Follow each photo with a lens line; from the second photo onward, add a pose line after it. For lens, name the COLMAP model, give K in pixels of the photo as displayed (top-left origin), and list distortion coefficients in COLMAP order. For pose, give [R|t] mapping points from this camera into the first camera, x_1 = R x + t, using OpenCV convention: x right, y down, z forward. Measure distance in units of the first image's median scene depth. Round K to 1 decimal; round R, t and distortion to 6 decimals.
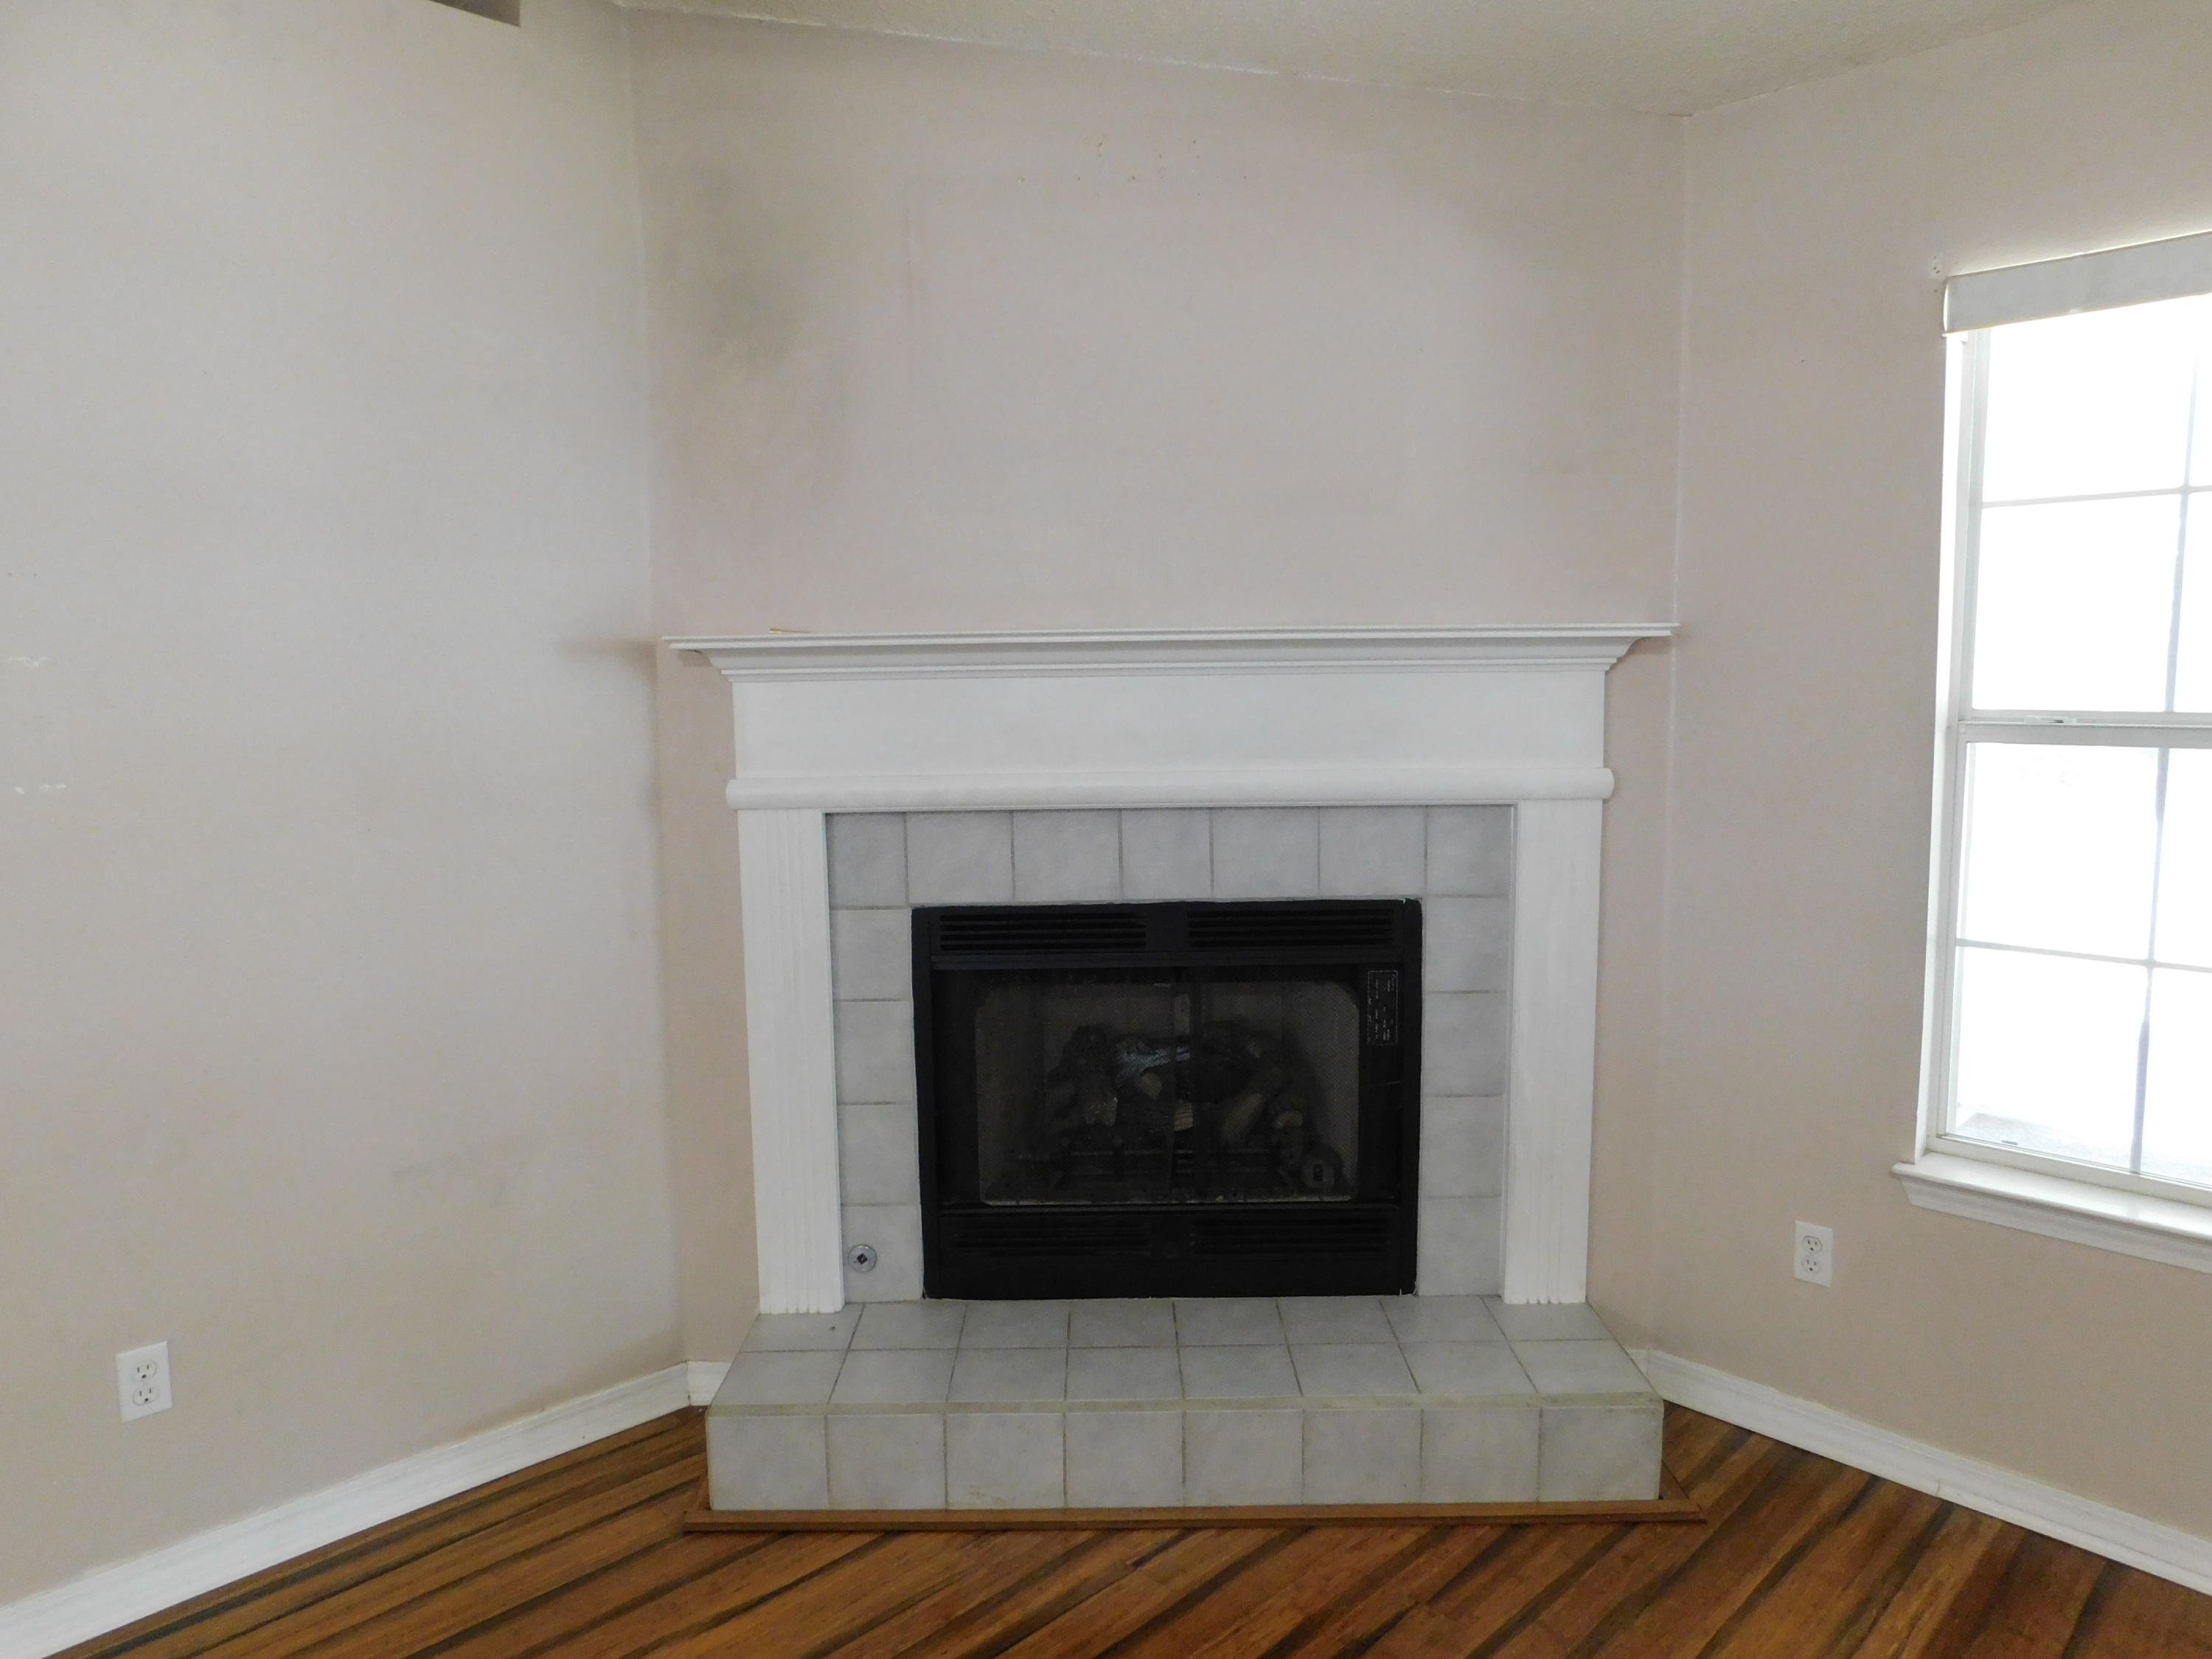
lens RADIAL K [[1483.3, 0, 1106.0], [0, 1483.3, 829.5], [0, 0, 1]] dist [-0.064343, 0.060751]
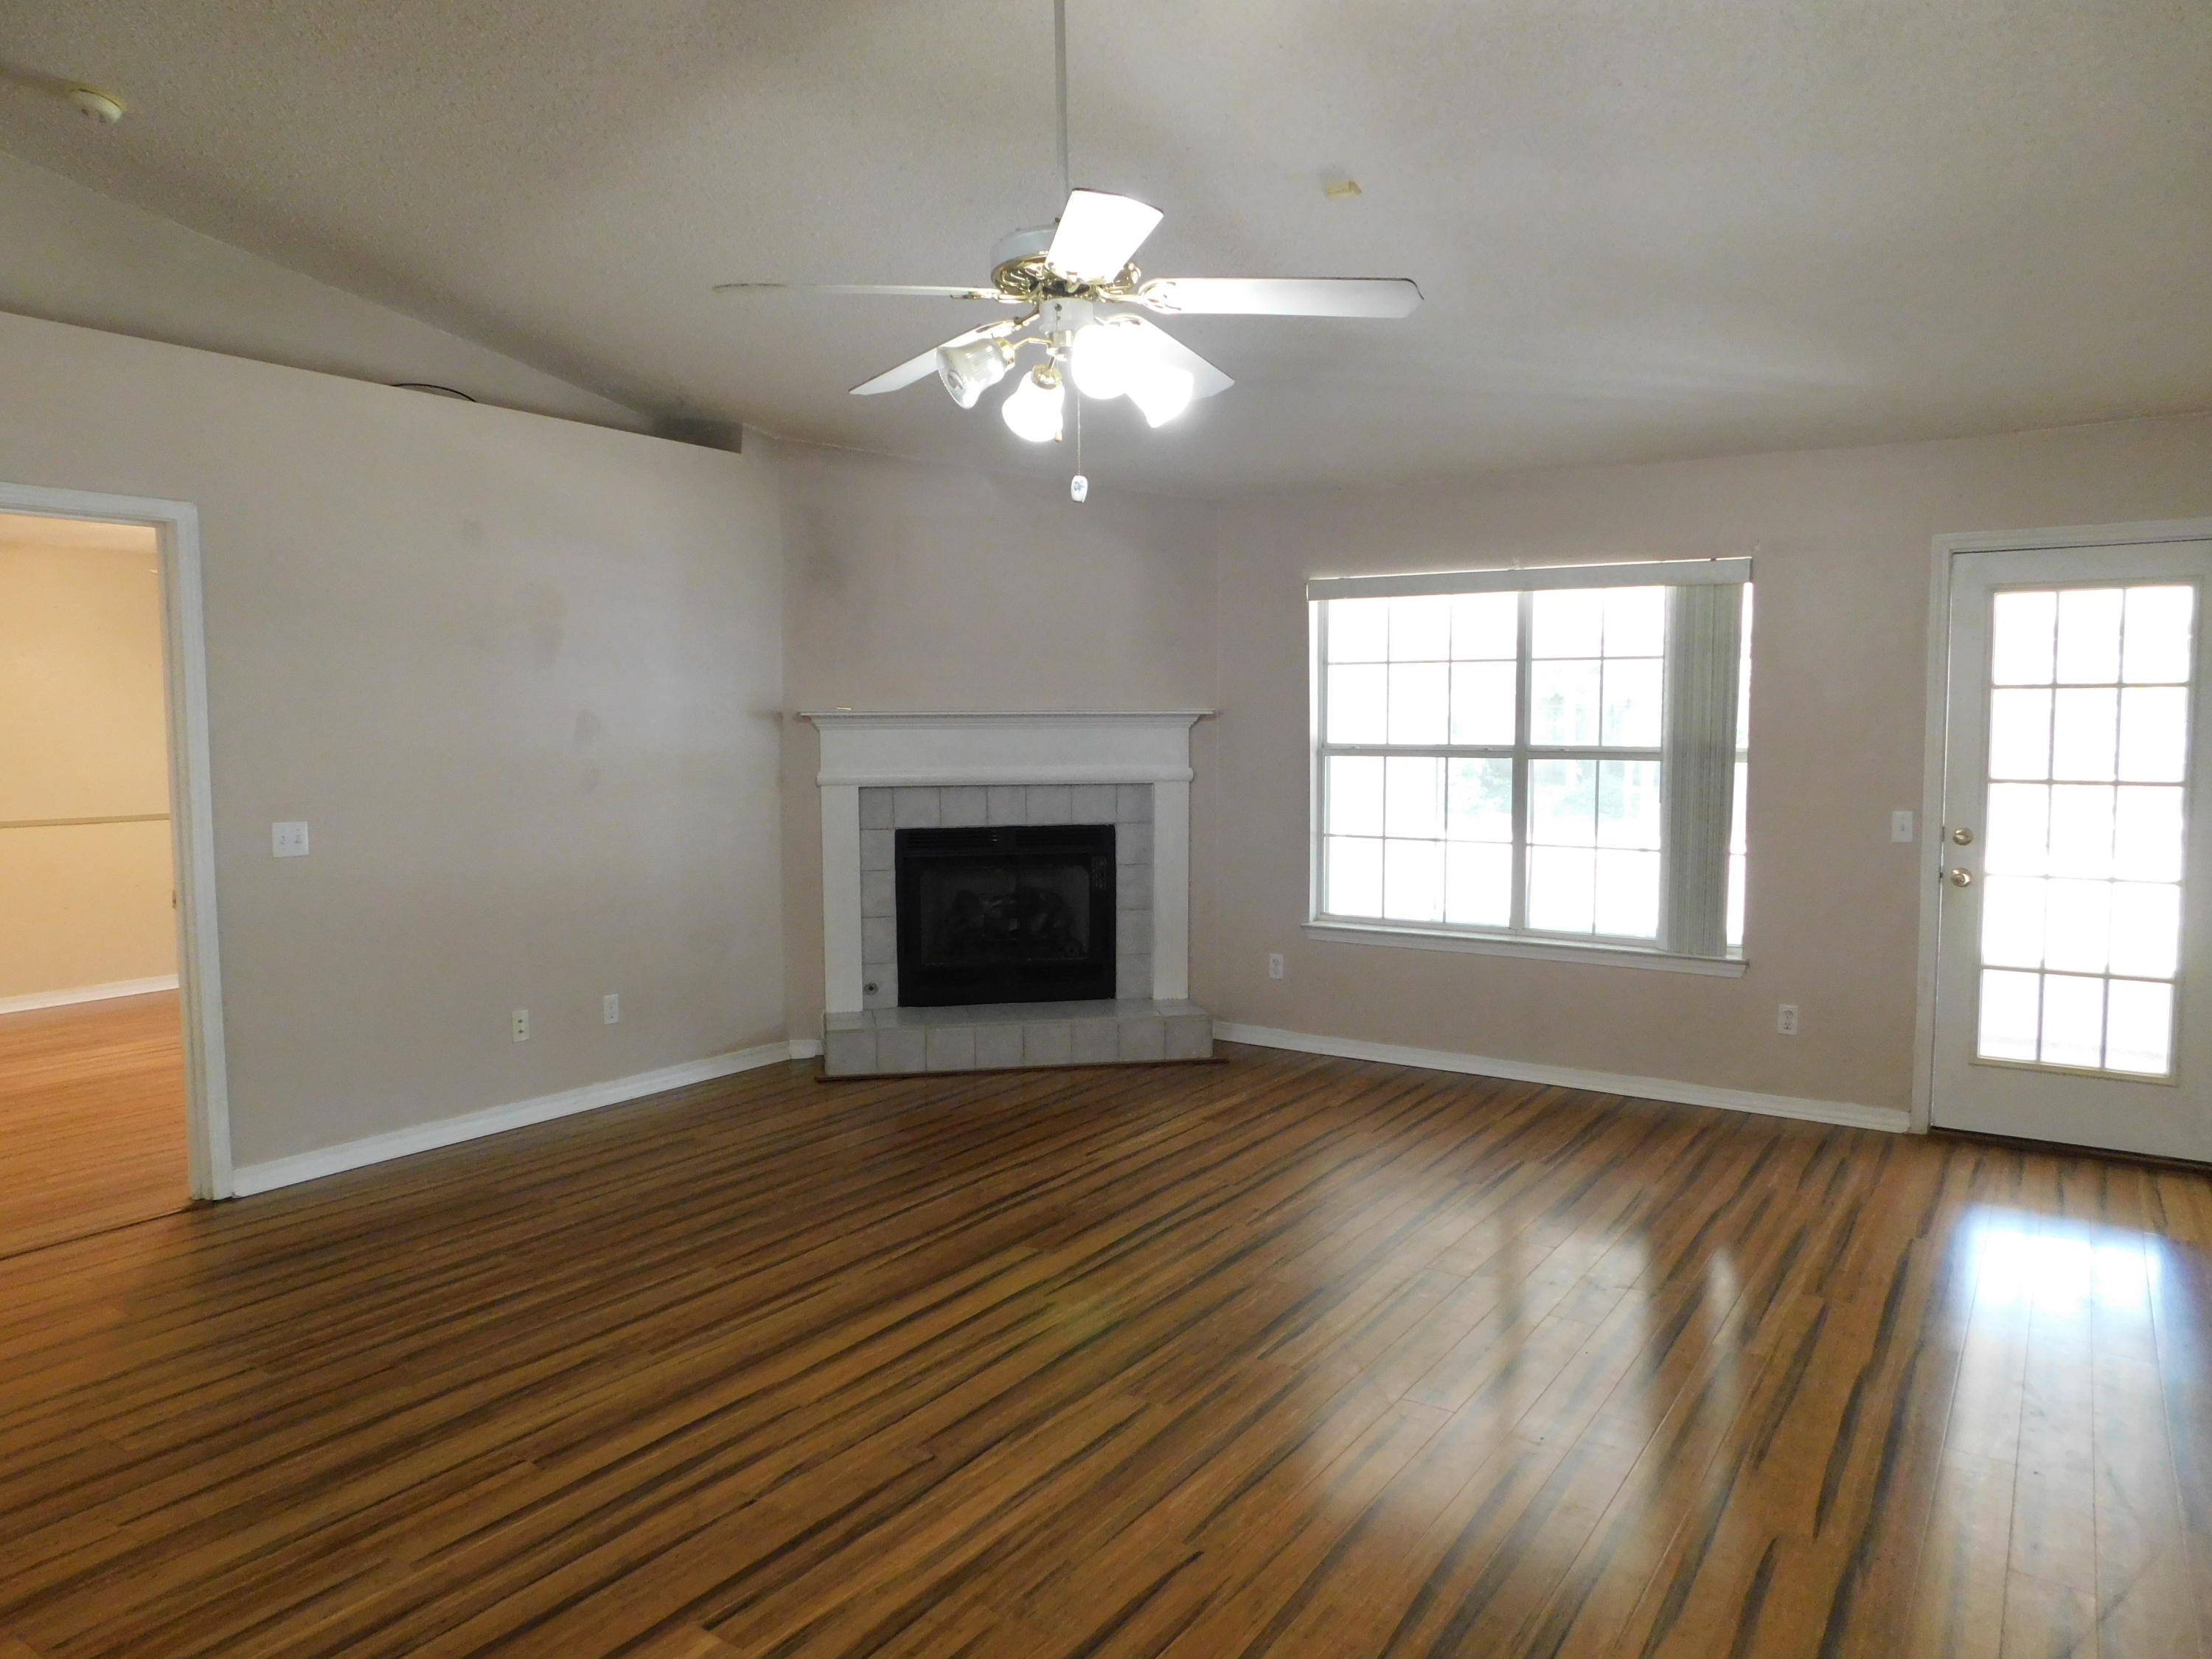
lens RADIAL K [[1483.3, 0, 1106.0], [0, 1483.3, 829.5], [0, 0, 1]] dist [-0.064343, 0.060751]
pose [[0.980512, -0.004661, 0.196404, -0.262558], [0.013129, 0.999038, -0.041833, 0.153517], [-0.196020, 0.043597, 0.979630, -1.299611]]
